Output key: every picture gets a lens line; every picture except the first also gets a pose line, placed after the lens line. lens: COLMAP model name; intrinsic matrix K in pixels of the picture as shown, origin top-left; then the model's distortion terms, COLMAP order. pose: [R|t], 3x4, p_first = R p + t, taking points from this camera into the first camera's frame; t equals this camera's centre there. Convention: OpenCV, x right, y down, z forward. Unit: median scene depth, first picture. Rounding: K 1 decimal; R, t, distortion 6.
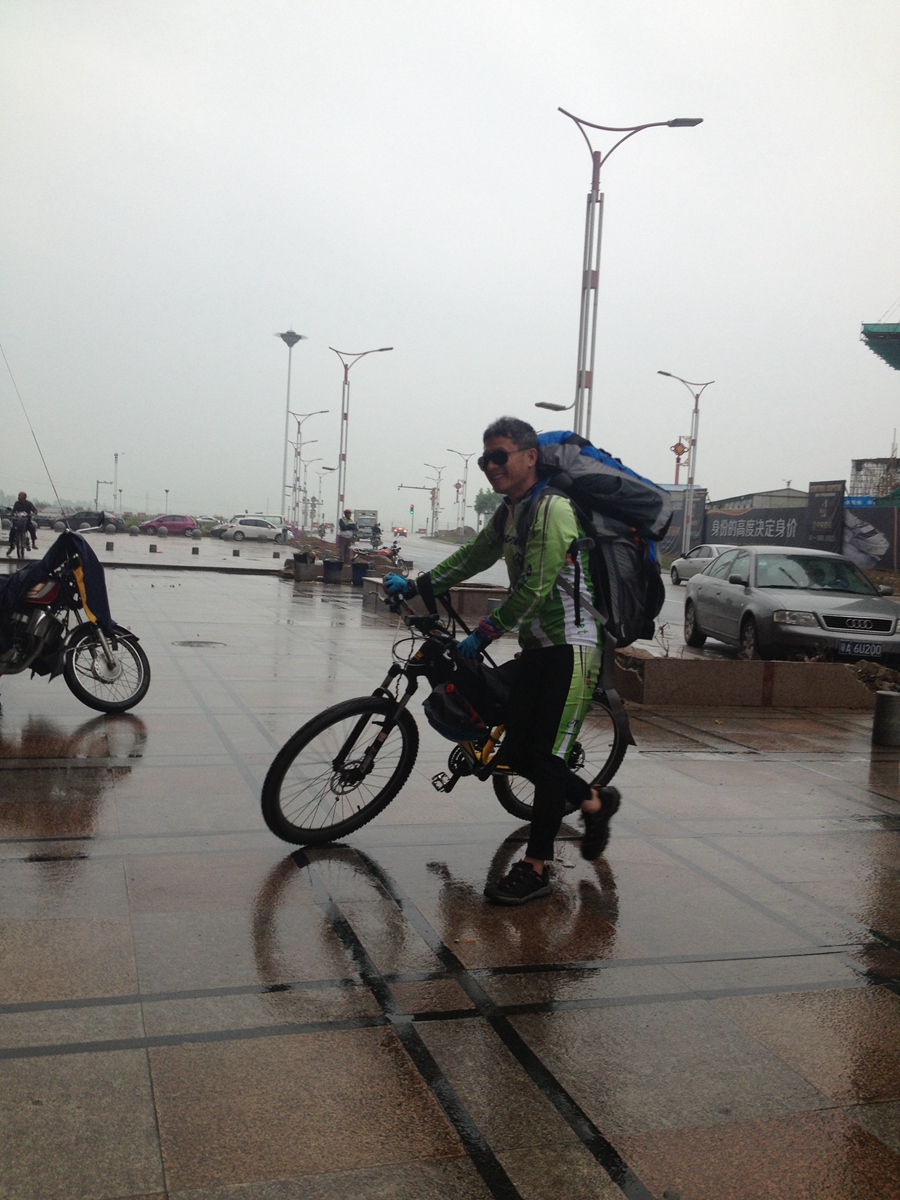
lens RADIAL K [[986.4, 0, 399.8], [0, 986.4, 603.6], [0, 0, 1]] dist [0.139963, -0.239307]
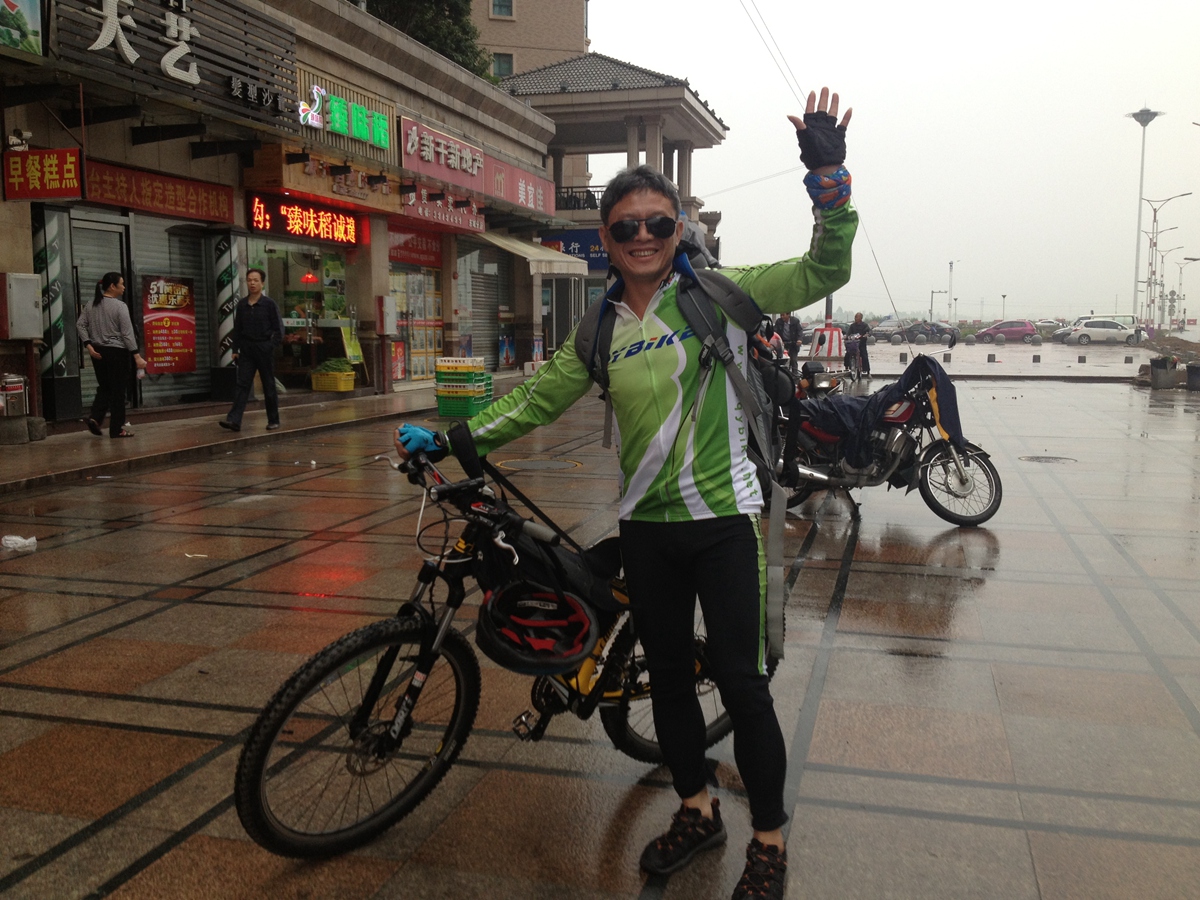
lens RADIAL K [[1023.0, 0, 660.2], [0, 1023.0, 450.2], [0, 0, 1]] dist [0.041572, -0.079371]
pose [[0.855247, 0.002140, -0.518216, -0.002943], [0.019735, 0.999132, 0.036696, -0.015590], [0.517844, -0.041611, 0.854462, -0.083300]]
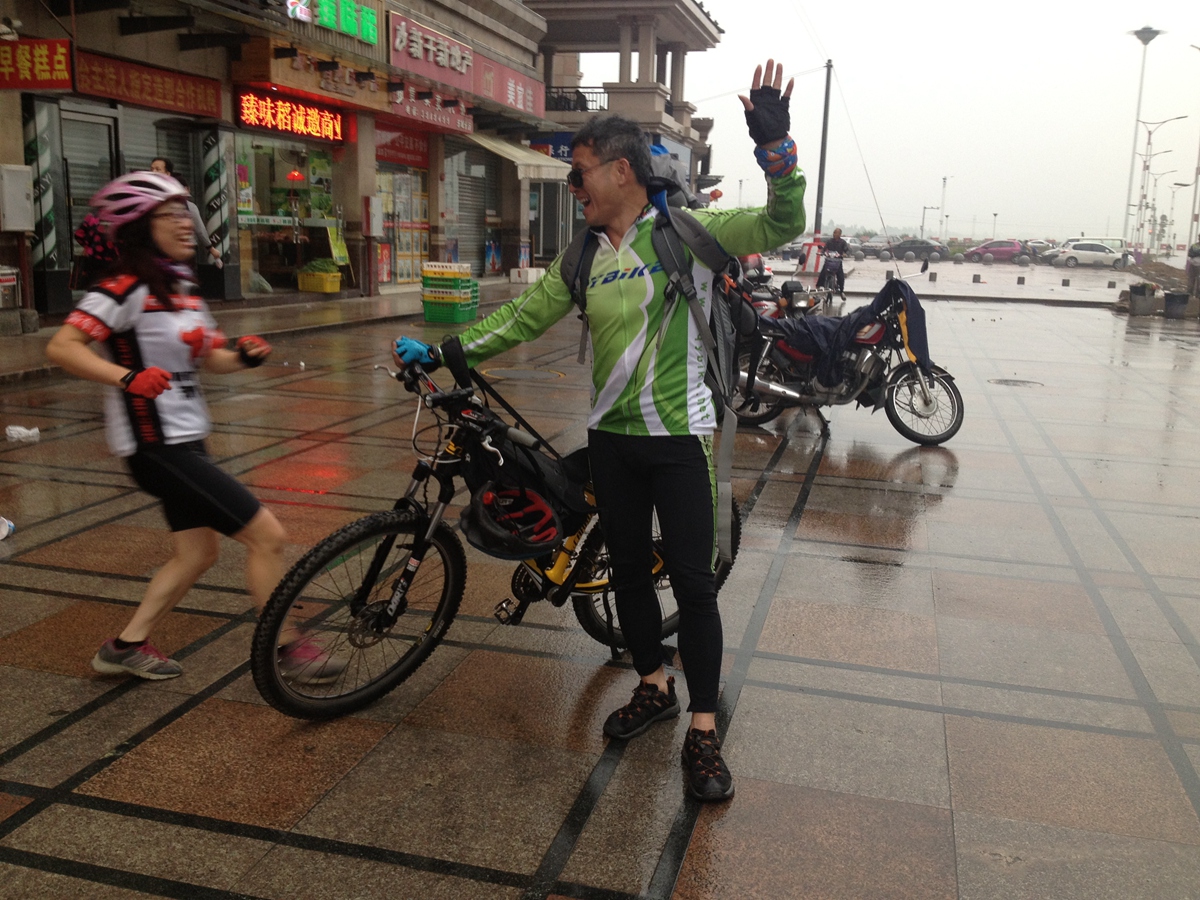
lens RADIAL K [[1031.2, 0, 600.0], [0, 1031.2, 450.0], [0, 0, 1]] dist [0.091582, -0.238971]
pose [[0.831308, 0.073865, -0.550881, 0.041523], [-0.006123, 0.992287, 0.123811, -0.023674], [0.555778, -0.099552, 0.825349, -0.139900]]
